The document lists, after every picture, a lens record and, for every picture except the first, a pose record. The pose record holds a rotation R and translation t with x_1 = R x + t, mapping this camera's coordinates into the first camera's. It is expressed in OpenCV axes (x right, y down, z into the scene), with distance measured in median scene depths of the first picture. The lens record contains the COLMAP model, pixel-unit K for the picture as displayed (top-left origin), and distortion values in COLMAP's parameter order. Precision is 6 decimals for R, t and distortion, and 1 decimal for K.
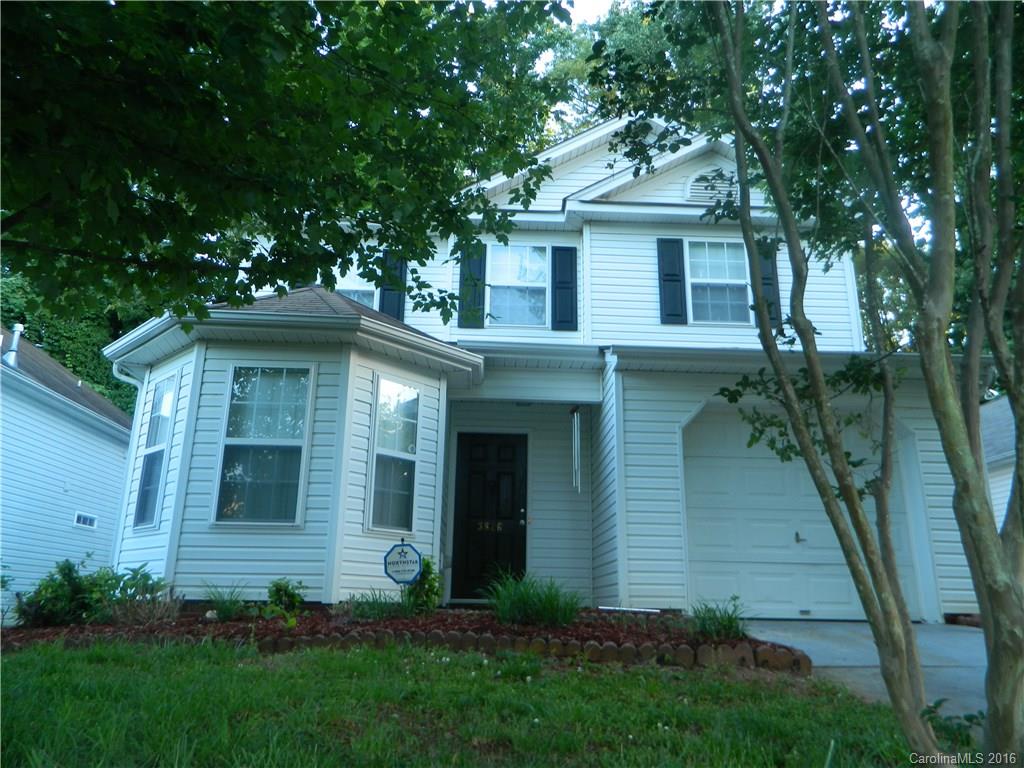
lens RADIAL K [[749.8, 0, 513.7], [0, 749.8, 384.6], [0, 0, 1]] dist [0.013902, 0.000995]
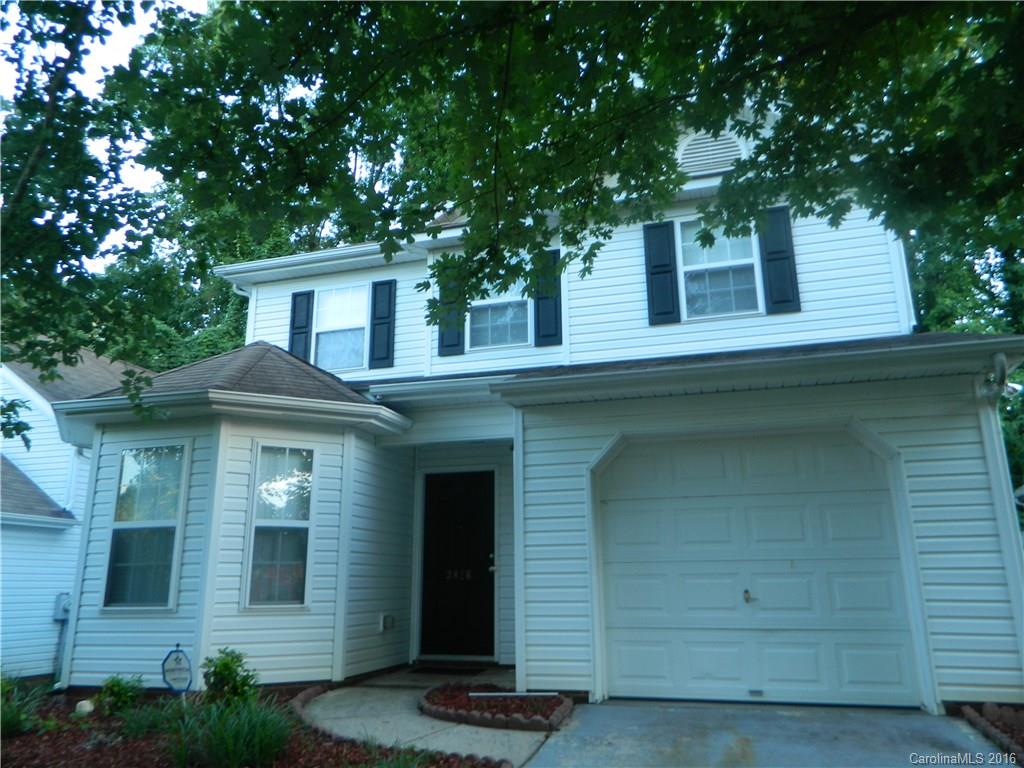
lens RADIAL K [[749.8, 0, 510.5], [0, 749.8, 384.3], [0, 0, 1]] dist [0.013902, 0.000995]
pose [[0.946764, -0.107567, -0.303427, 0.406844], [0.115726, 0.993241, 0.008980, -0.055000], [0.300410, -0.043616, 0.952812, 0.177709]]
